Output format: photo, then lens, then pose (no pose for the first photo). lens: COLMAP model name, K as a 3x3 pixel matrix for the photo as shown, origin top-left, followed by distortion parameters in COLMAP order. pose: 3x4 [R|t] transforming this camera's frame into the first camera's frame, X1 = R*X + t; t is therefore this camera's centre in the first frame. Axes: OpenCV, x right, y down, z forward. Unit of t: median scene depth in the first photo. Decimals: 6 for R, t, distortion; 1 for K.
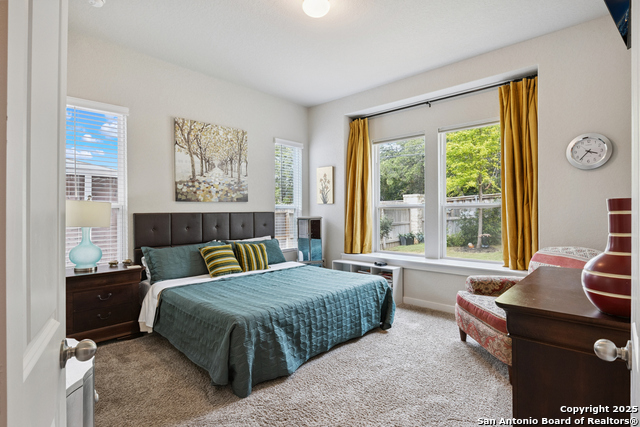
lens RADIAL K [[320.9, 0, 318.1], [0, 320.9, 210.3], [0, 0, 1]] dist [-0.007969, -0.002523]
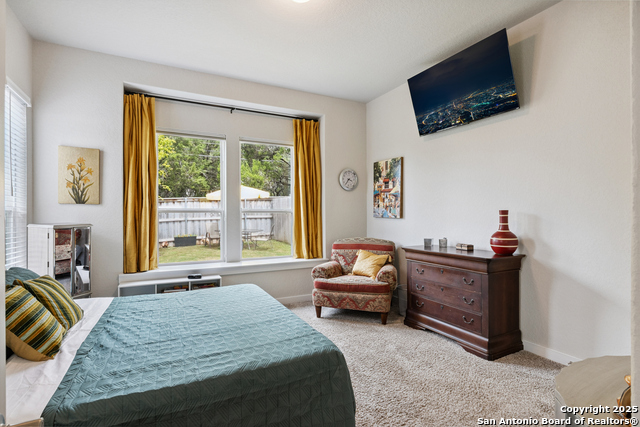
lens RADIAL K [[320.9, 0, 320.3], [0, 320.9, 218.0], [0, 0, 1]] dist [-0.007969, -0.002523]
pose [[0.338468, -0.002357, 0.940975, -0.513412], [-0.002545, 0.999991, 0.003421, 0.005685], [-0.940974, -0.003553, 0.338459, 0.391069]]
